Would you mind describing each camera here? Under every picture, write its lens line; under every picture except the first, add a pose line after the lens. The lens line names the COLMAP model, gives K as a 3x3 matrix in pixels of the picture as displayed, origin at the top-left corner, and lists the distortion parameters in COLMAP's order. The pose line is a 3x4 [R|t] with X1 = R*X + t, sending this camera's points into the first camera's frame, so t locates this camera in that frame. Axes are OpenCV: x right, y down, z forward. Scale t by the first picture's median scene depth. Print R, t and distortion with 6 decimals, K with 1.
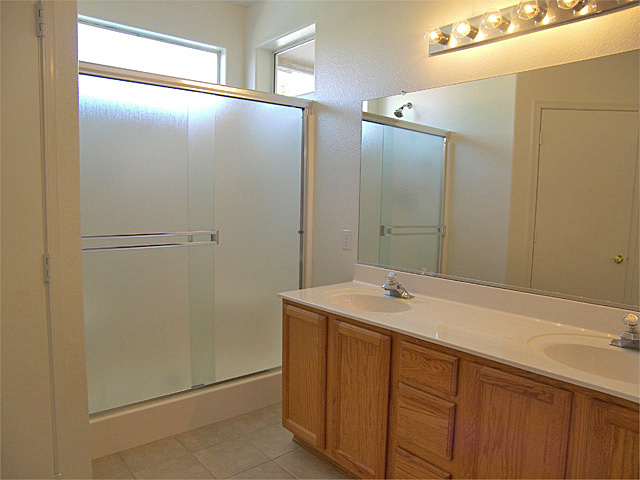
lens RADIAL K [[468.1, 0, 321.3], [0, 468.1, 242.7], [0, 0, 1]] dist [-0.139350, 0.101899]
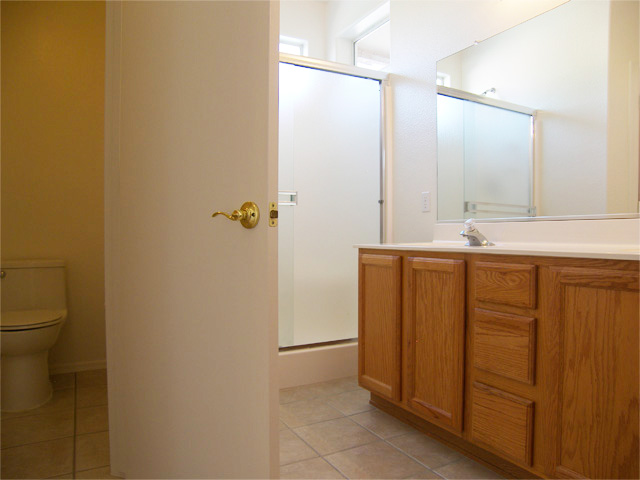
lens RADIAL K [[468.1, 0, 321.3], [0, 468.1, 242.7], [0, 0, 1]] dist [-0.139350, 0.101899]
pose [[0.979079, -0.016014, -0.202849, 0.049418], [-0.001268, 0.996399, -0.084783, 0.225098], [0.203476, 0.083266, 0.975533, 0.012743]]
